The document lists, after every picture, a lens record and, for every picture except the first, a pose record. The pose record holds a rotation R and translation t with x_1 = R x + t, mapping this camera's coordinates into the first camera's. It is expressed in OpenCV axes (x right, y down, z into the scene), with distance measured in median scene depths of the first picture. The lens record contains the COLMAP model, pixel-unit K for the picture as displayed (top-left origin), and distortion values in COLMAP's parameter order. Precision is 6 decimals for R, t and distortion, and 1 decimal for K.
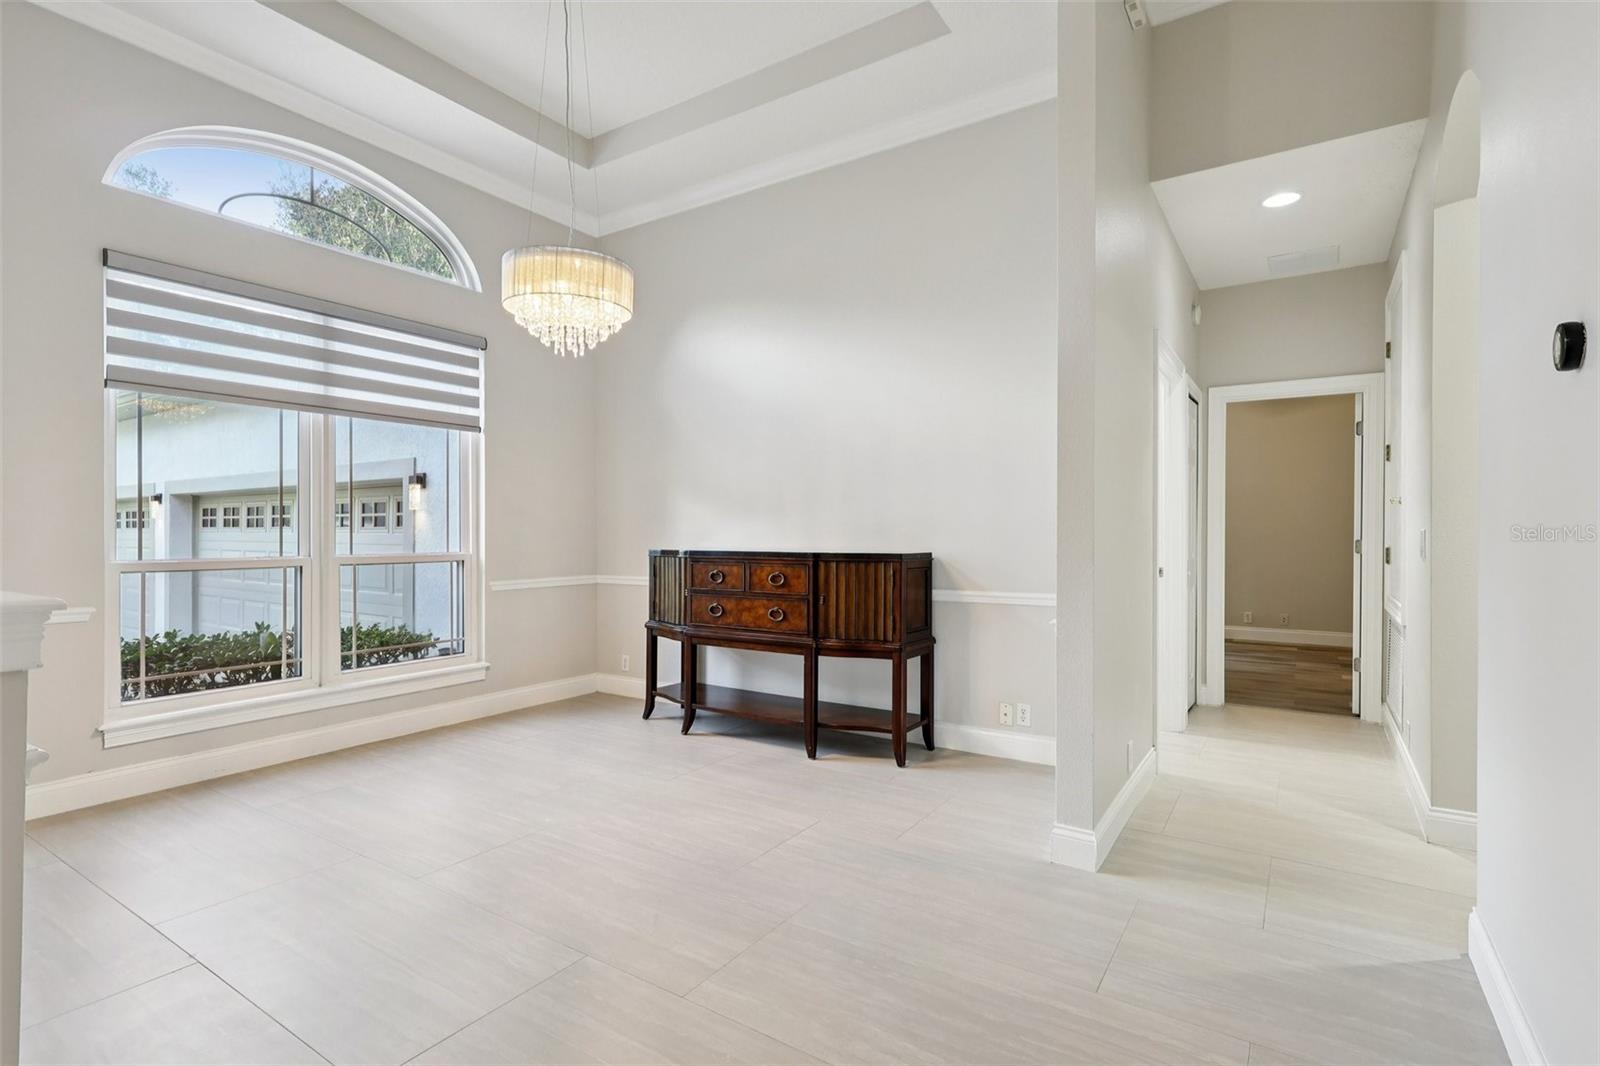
lens RADIAL K [[776.5, 0, 800.0], [0, 776.5, 533.0], [0, 0, 1]] dist [-0.003965, -0.000219]
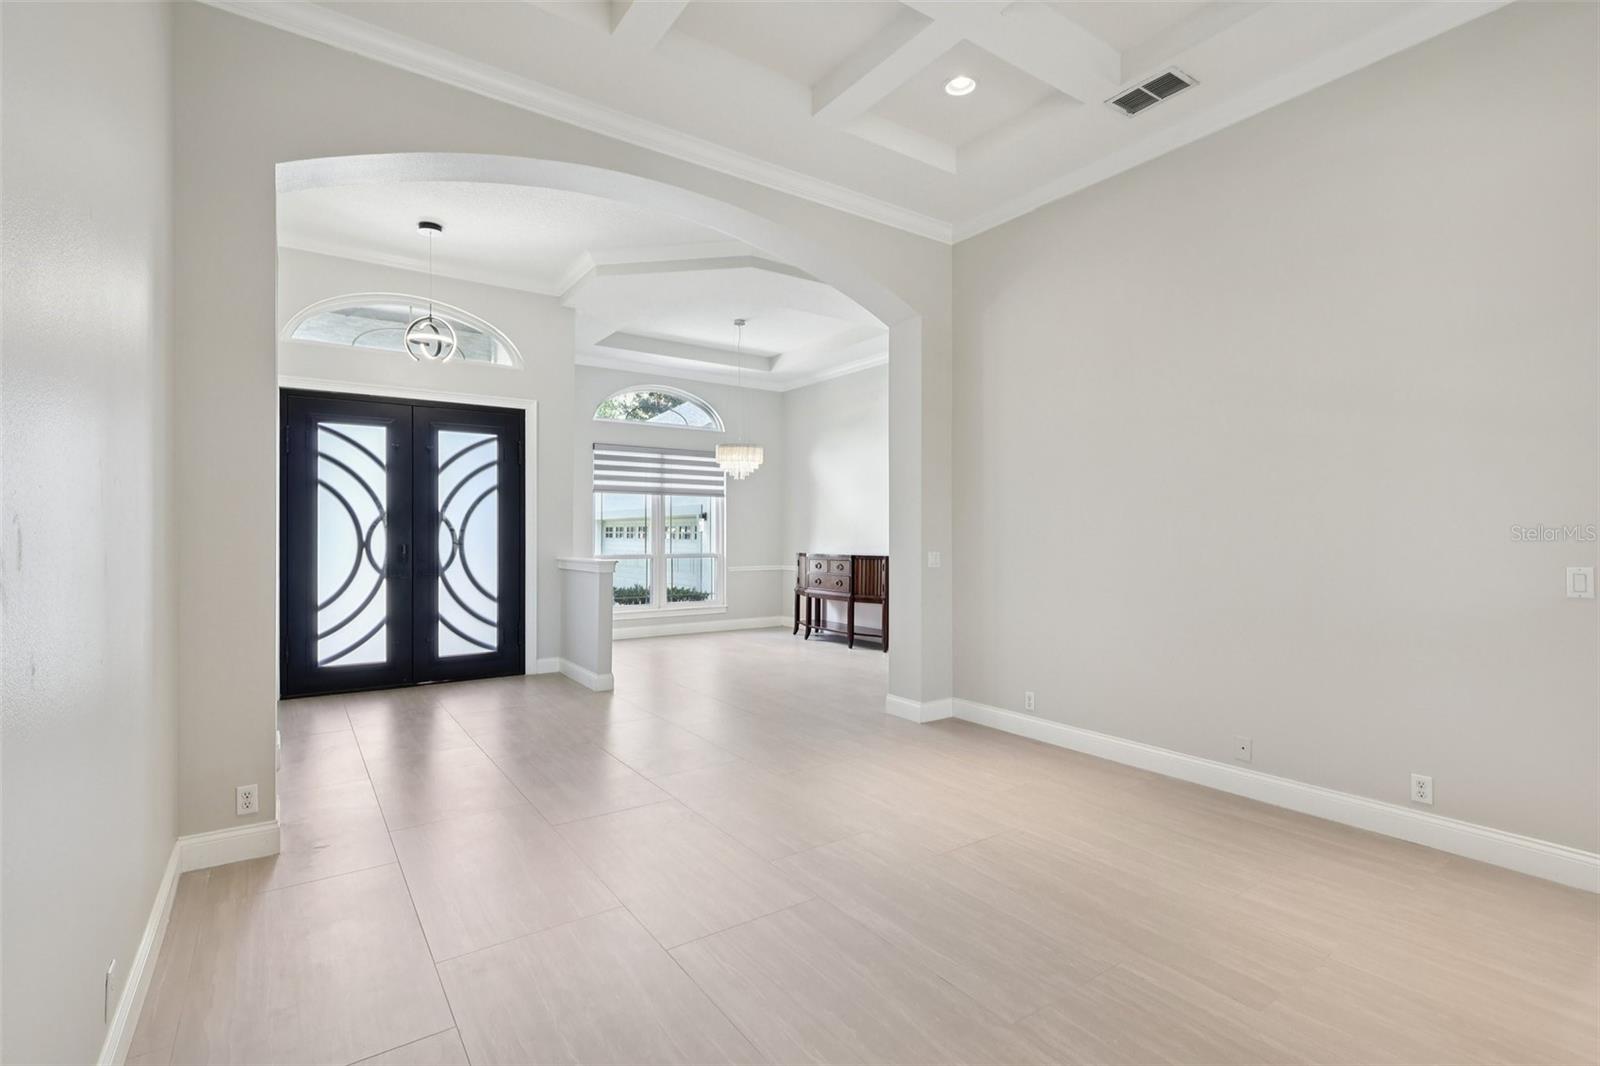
lens RADIAL K [[735.1, 0, 800.0], [0, 735.1, 533.0], [0, 0, 1]] dist [0.002974, 0.000289]
pose [[0.931868, 0.005880, -0.362750, 0.543804], [-0.009002, 0.999936, -0.006917, -0.018377], [0.362686, 0.009711, 0.931861, -0.854383]]
